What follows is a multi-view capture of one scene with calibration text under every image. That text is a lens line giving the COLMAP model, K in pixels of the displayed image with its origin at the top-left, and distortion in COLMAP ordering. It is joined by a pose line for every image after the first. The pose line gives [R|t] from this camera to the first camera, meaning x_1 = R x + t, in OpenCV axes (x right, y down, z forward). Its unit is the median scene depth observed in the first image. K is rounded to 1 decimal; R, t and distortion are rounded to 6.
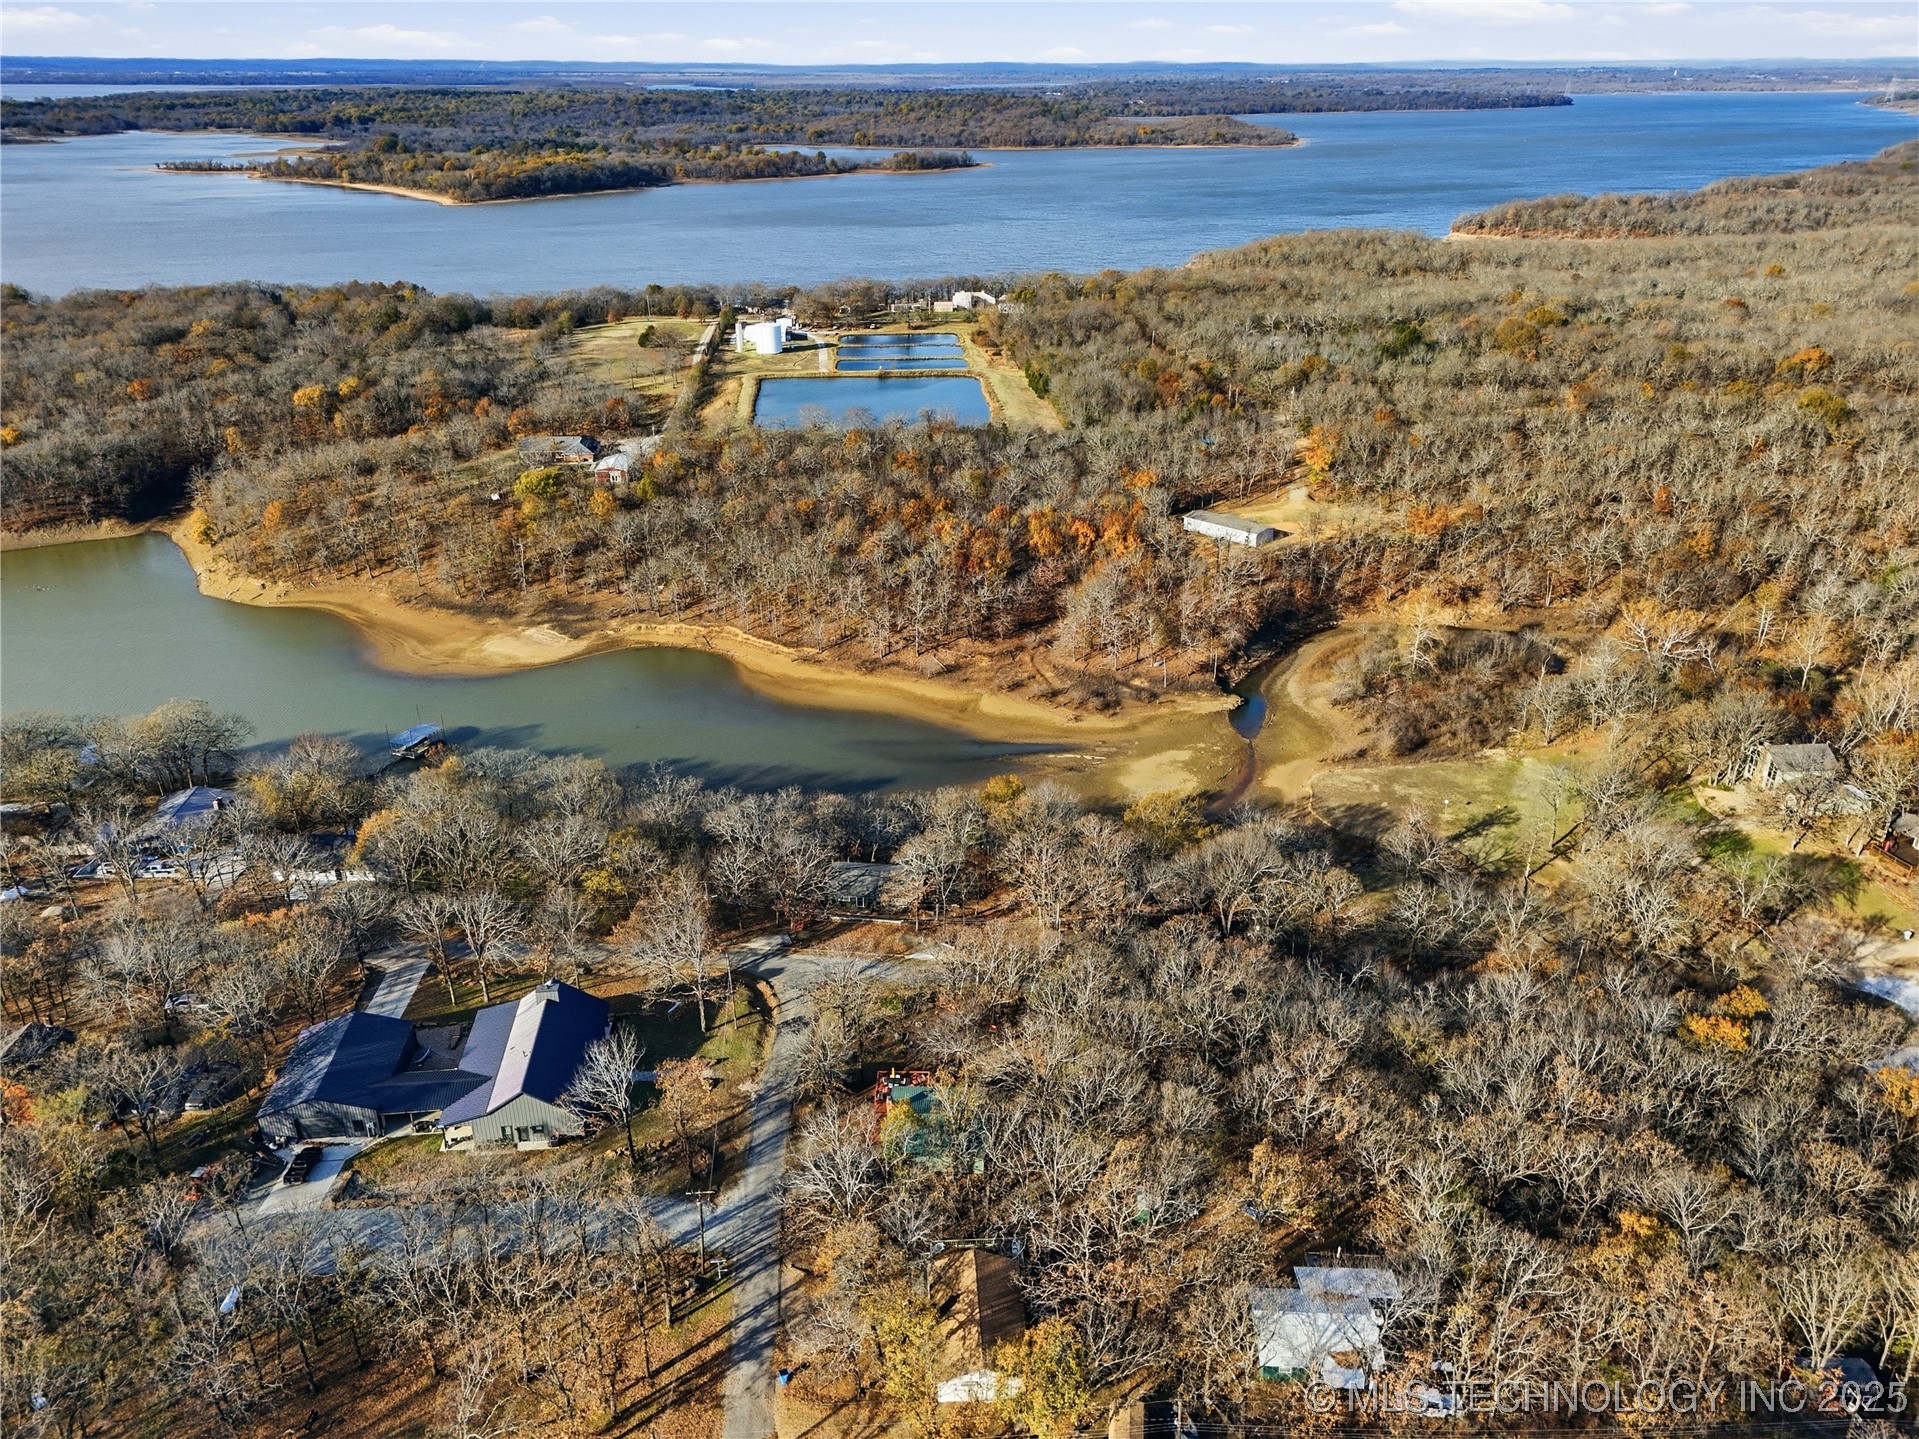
lens RADIAL K [[1412.2, 0, 972.0], [0, 1412.2, 716.1], [0, 0, 1]] dist [0.075048, -0.059658]
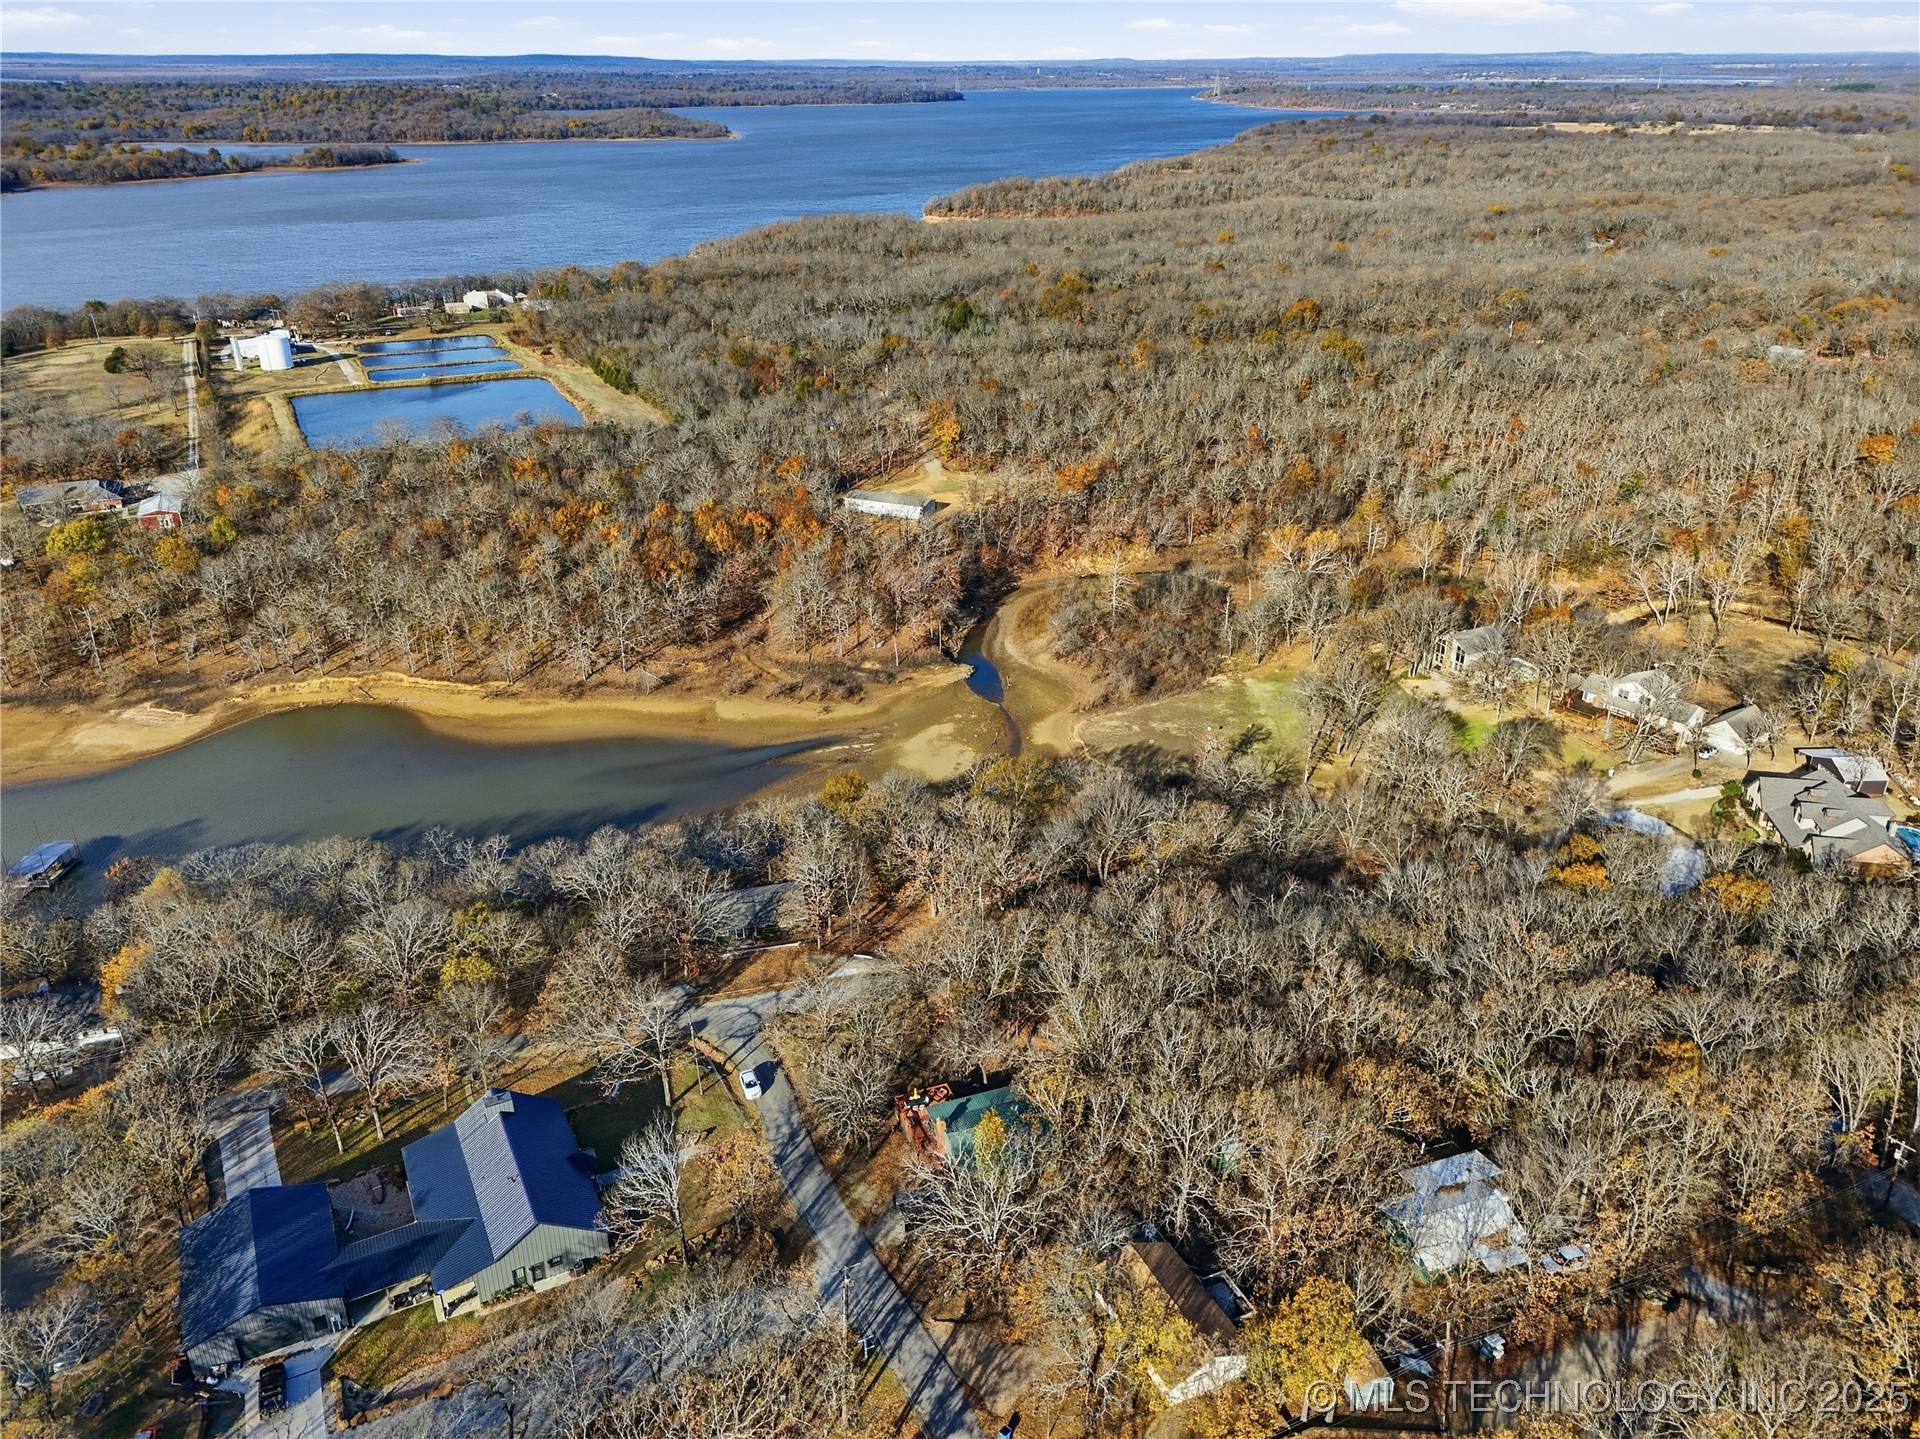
lens RADIAL K [[1413.0, 0, 971.1], [0, 1413.0, 705.0], [0, 0, 1]] dist [0.075048, -0.059658]
pose [[0.927819, -0.155369, 0.339136, -0.136063], [0.156836, 0.987351, 0.023261, -0.007141], [-0.338460, 0.031607, 0.940450, 0.048228]]
